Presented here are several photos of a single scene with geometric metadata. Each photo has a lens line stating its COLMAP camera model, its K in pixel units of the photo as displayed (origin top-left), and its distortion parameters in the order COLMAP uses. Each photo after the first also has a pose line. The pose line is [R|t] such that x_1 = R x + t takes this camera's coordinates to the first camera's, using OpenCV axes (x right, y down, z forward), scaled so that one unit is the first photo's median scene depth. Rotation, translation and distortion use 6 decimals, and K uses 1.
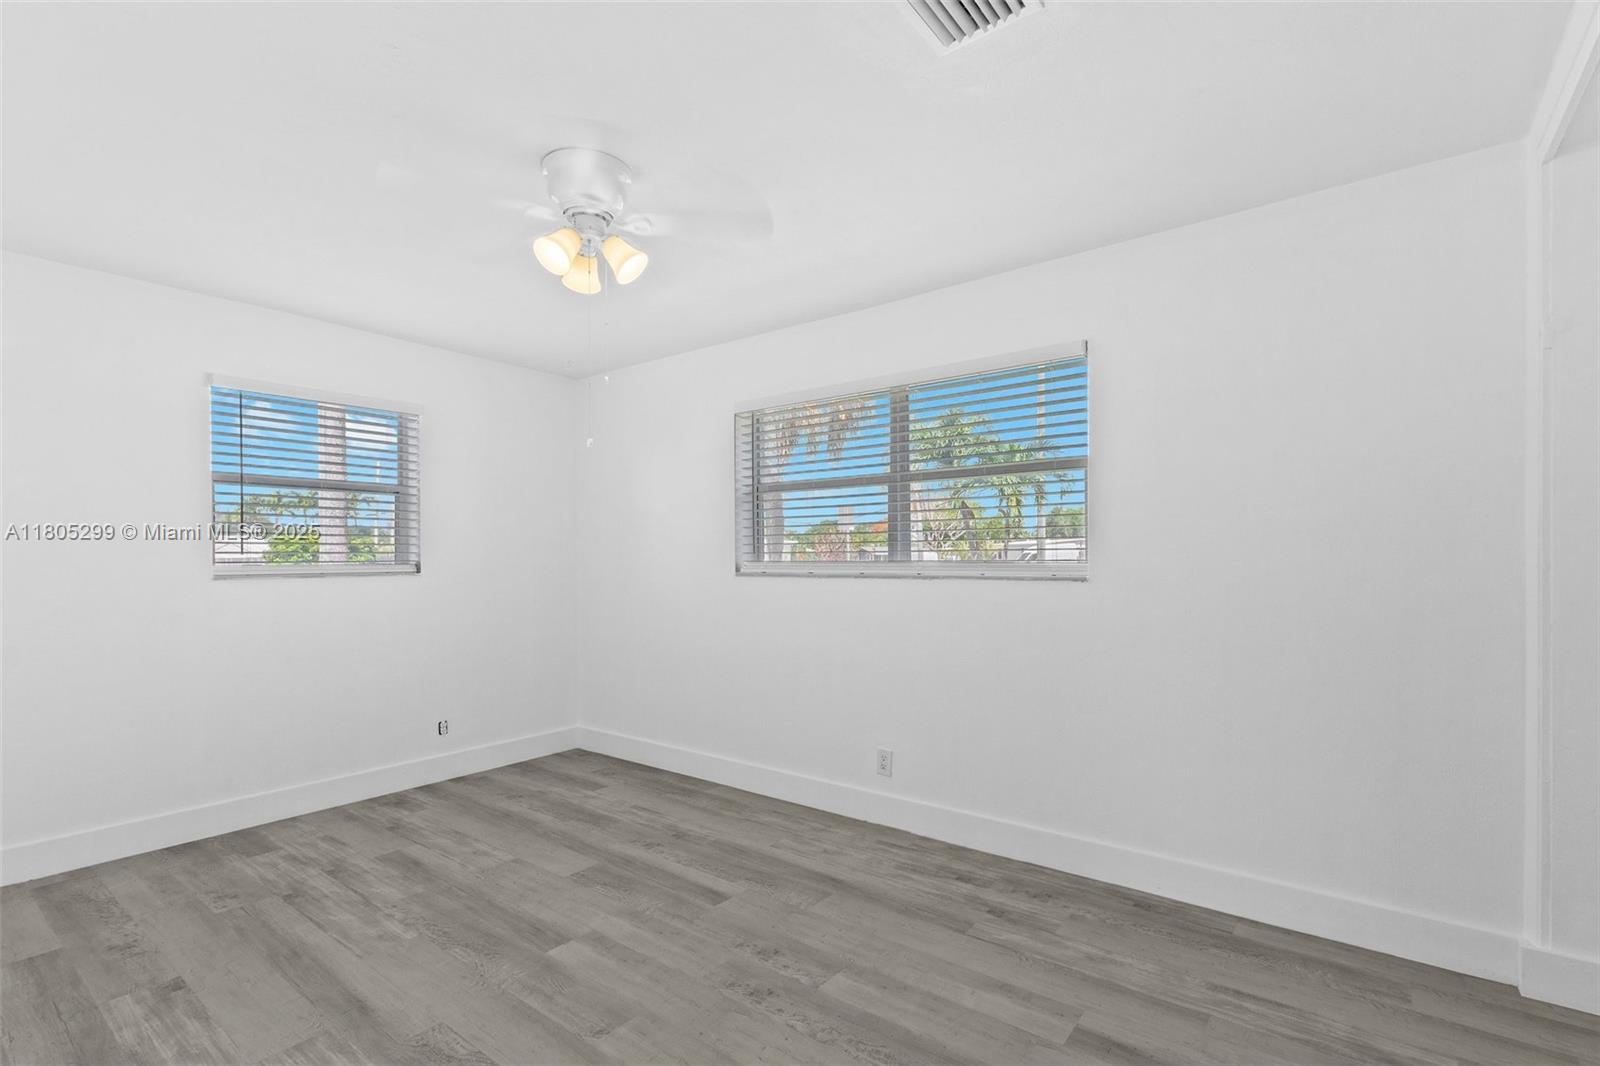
lens RADIAL K [[743.9, 0, 836.6], [0, 743.9, 559.2], [0, 0, 1]] dist [0.004079, -0.000464]
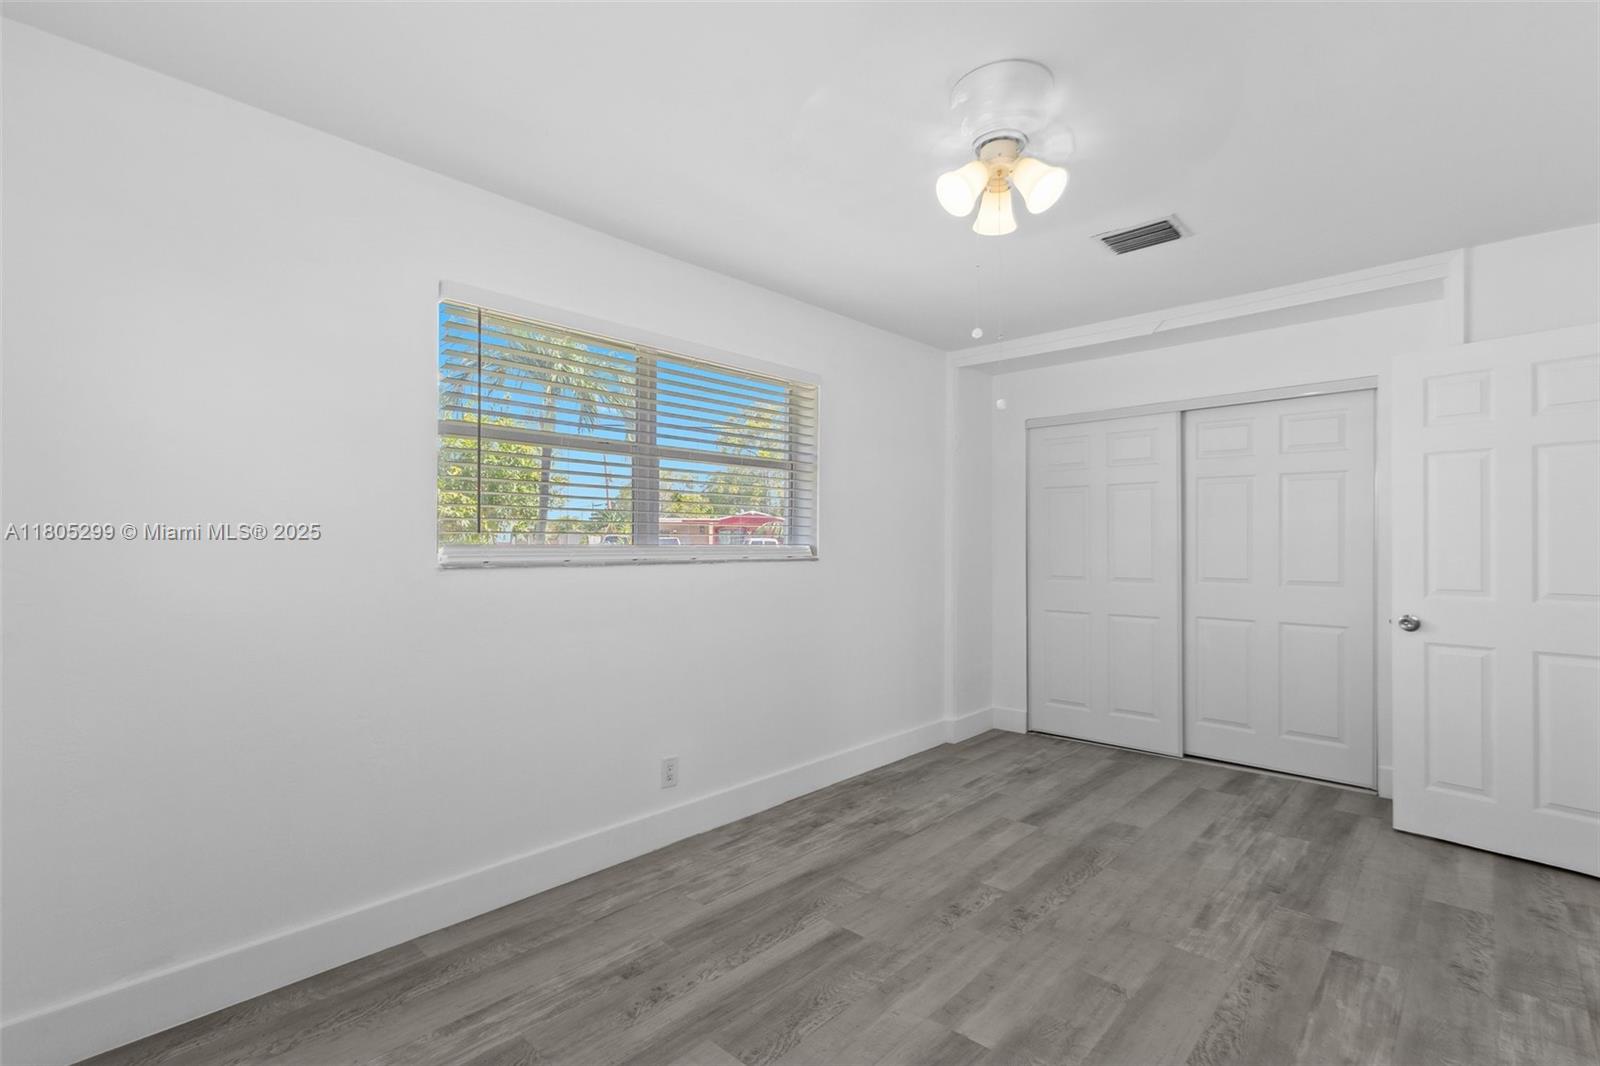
lens RADIAL K [[741.0, 0, 800.0], [0, 741.0, 533.0], [0, 0, 1]] dist [0.007933, -0.000832]
pose [[0.100415, 0.020343, 0.994738, -1.033193], [-0.001441, 0.999793, -0.020301, 0.008463], [-0.994945, 0.000605, 0.100424, 0.973276]]
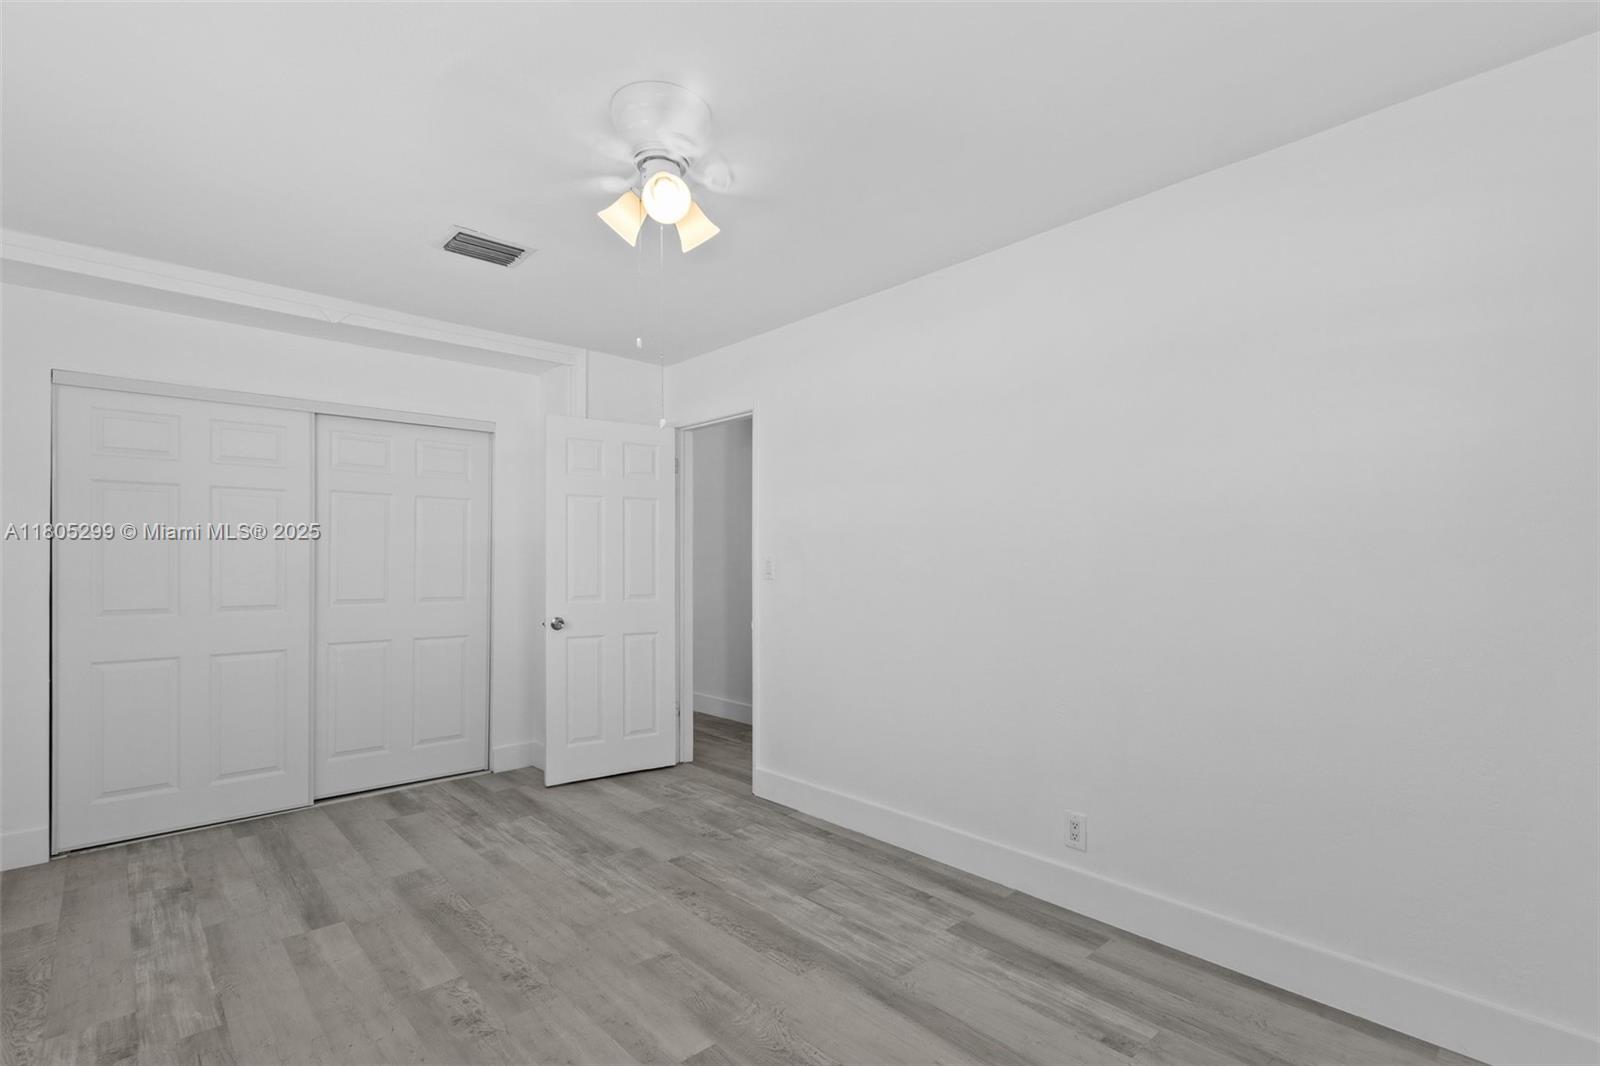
lens RADIAL K [[743.9, 0, 836.6], [0, 743.9, 559.2], [0, 0, 1]] dist [0.004079, -0.000464]
pose [[-0.985522, 0.008445, 0.169336, -0.578437], [0.008155, 0.999964, -0.002412, 0.001538], [-0.169350, -0.000996, -0.985555, 1.550185]]
